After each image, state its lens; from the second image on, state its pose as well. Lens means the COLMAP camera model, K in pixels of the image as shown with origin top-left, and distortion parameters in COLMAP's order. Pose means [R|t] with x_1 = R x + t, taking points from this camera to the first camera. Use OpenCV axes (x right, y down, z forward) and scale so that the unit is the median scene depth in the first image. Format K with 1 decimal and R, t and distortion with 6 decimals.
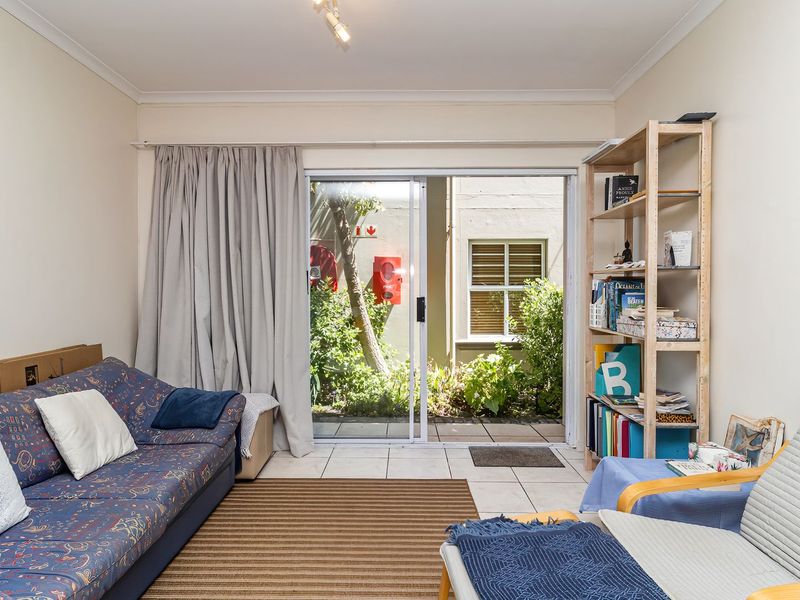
lens RADIAL K [[494.4, 0, 395.8], [0, 494.4, 293.3], [0, 0, 1]] dist [-0.005178, -0.003157]
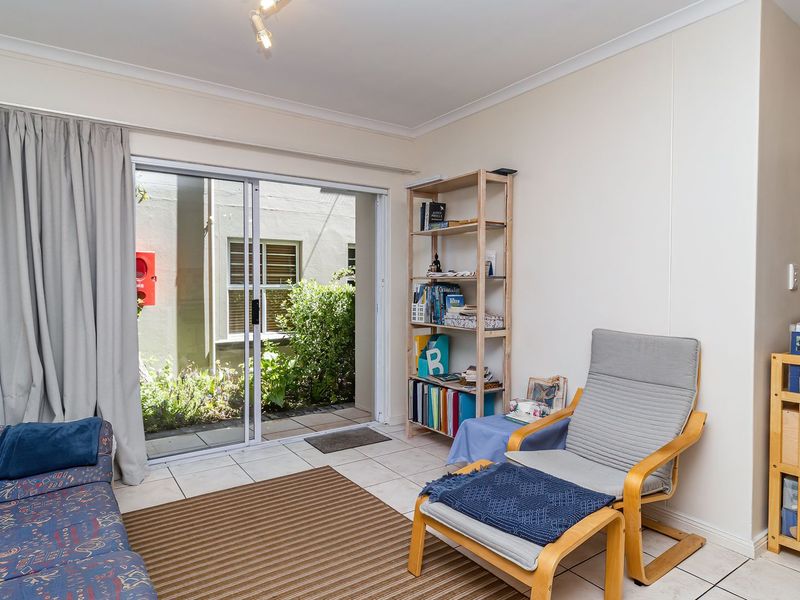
lens RADIAL K [[494.4, 0, 395.8], [0, 494.4, 293.3], [0, 0, 1]] dist [-0.005178, -0.003157]
pose [[0.808968, -0.009269, 0.587779, -0.375557], [0.003203, 0.999930, 0.011360, -0.018574], [-0.587844, -0.007307, 0.808942, 0.025806]]
